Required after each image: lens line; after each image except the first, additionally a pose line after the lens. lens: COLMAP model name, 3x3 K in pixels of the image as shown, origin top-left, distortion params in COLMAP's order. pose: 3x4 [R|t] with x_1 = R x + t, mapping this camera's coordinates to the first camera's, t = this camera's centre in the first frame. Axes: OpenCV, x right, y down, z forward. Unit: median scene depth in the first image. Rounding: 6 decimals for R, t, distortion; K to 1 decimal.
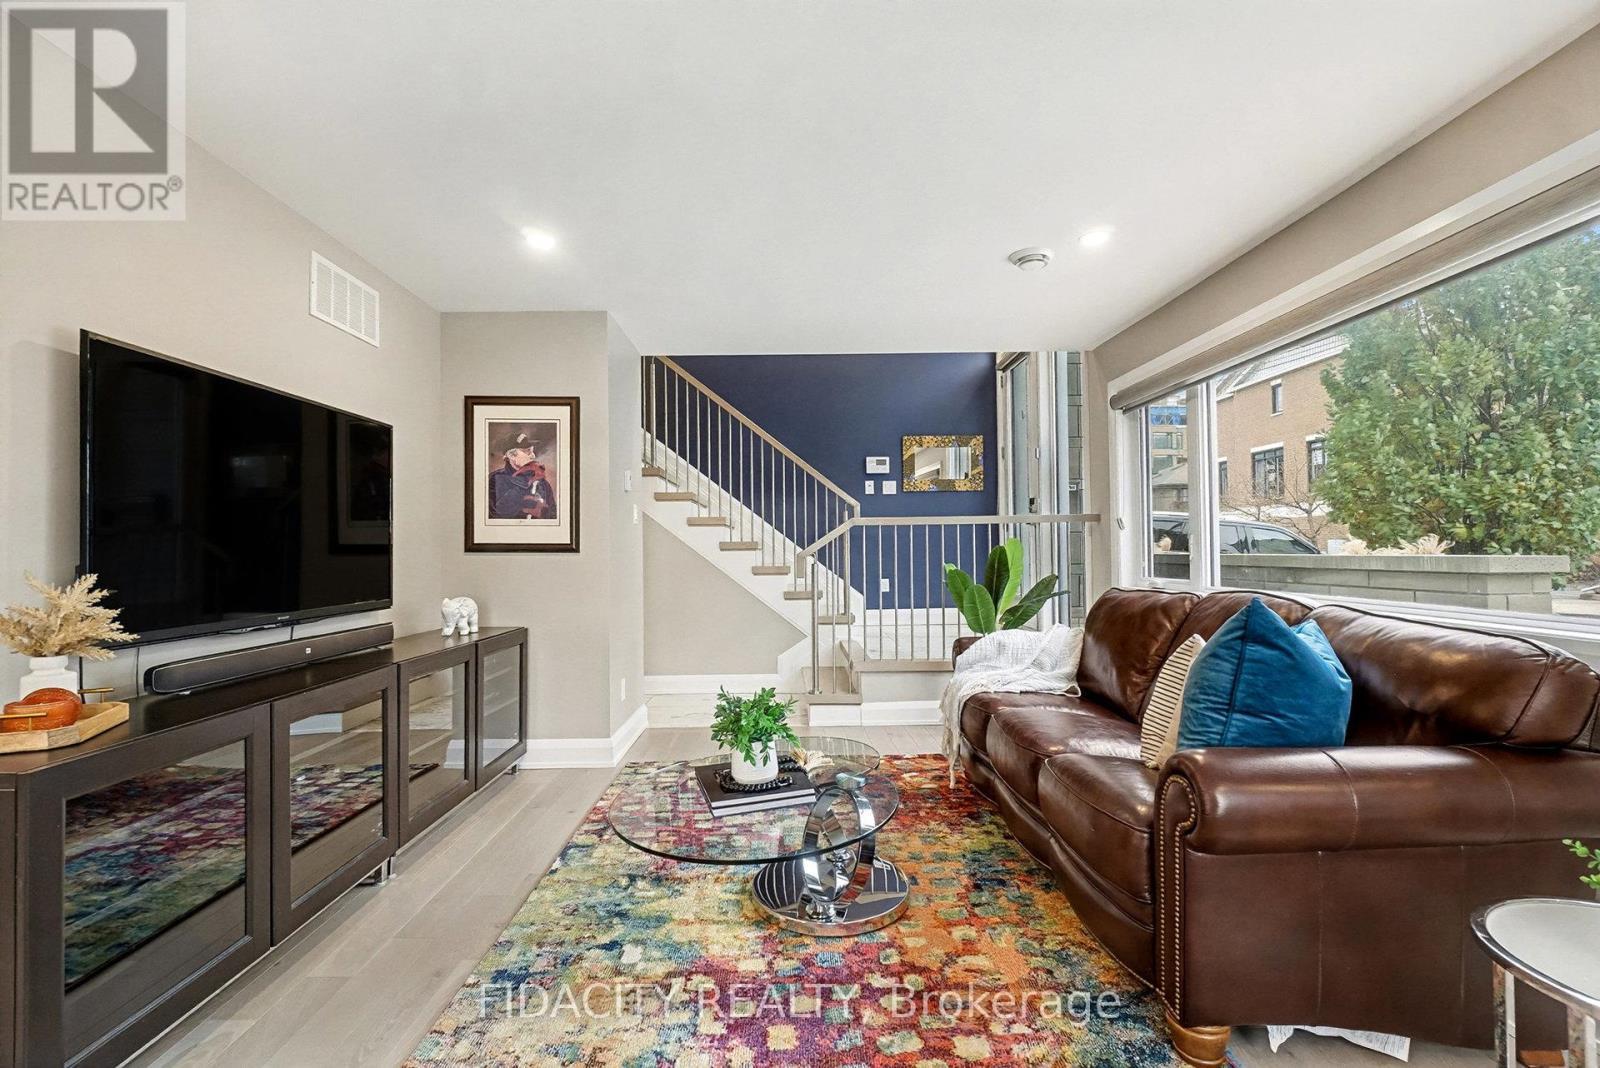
lens RADIAL K [[713.1, 0, 795.1], [0, 713.1, 536.4], [0, 0, 1]] dist [0.000628, -0.002064]
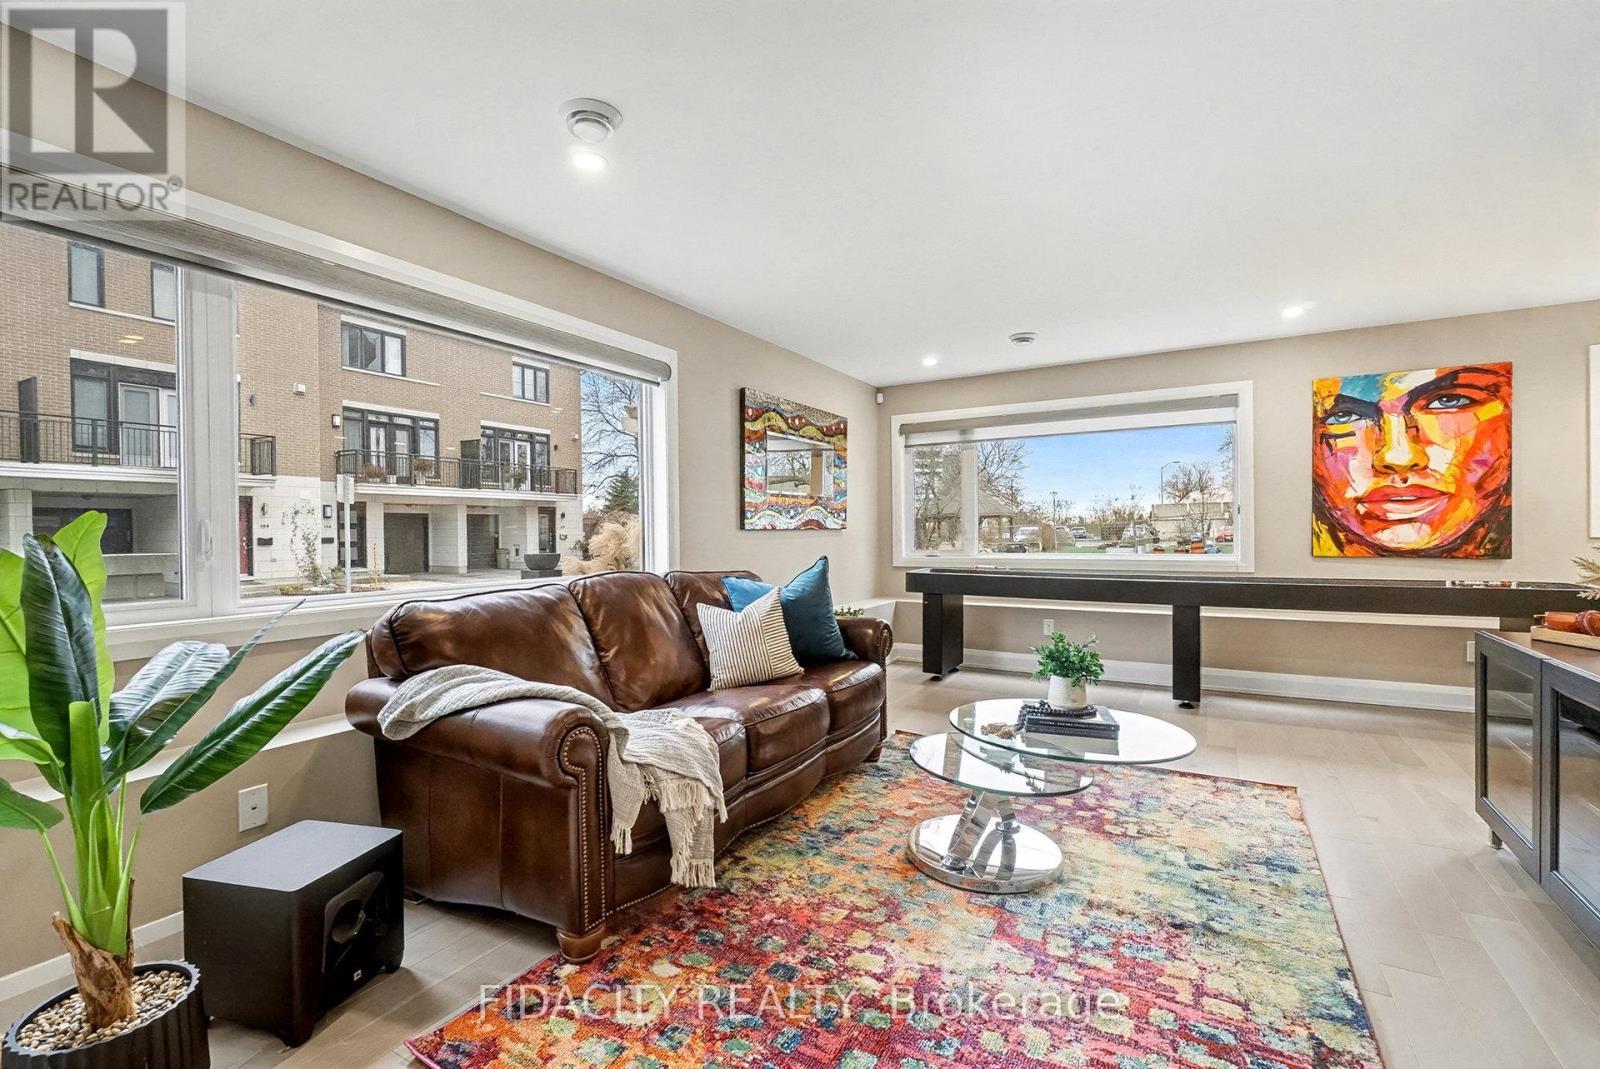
lens RADIAL K [[713.1, 0, 800.9], [0, 713.1, 535.5], [0, 0, 1]] dist [0.000628, -0.002064]
pose [[-0.860419, 0.016307, 0.509327, -0.197685], [0.009480, 0.999827, -0.015997, 0.032414], [-0.509499, -0.008935, -0.860425, 1.533043]]
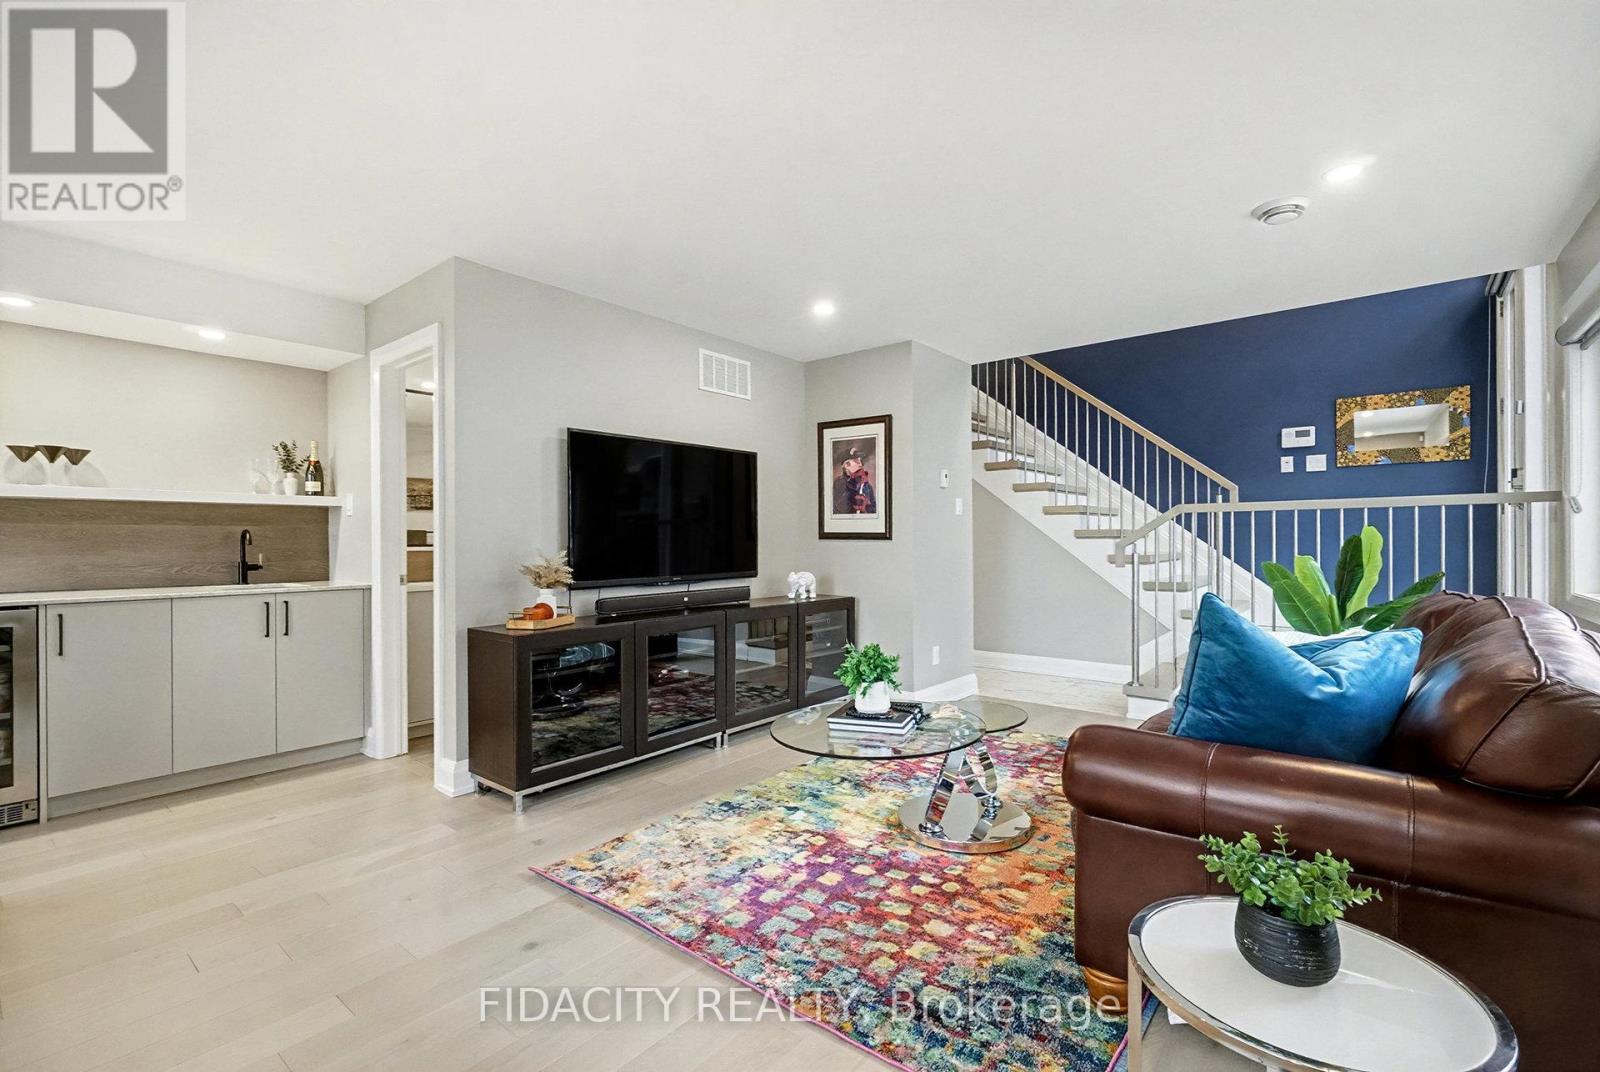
lens RADIAL K [[713.1, 0, 790.5], [0, 713.1, 538.2], [0, 0, 1]] dist [0.000628, -0.002064]
pose [[0.760828, 0.005198, -0.648932, 0.455878], [0.010428, 0.999741, 0.020234, -0.009188], [0.648869, -0.022162, 0.760577, -0.072839]]
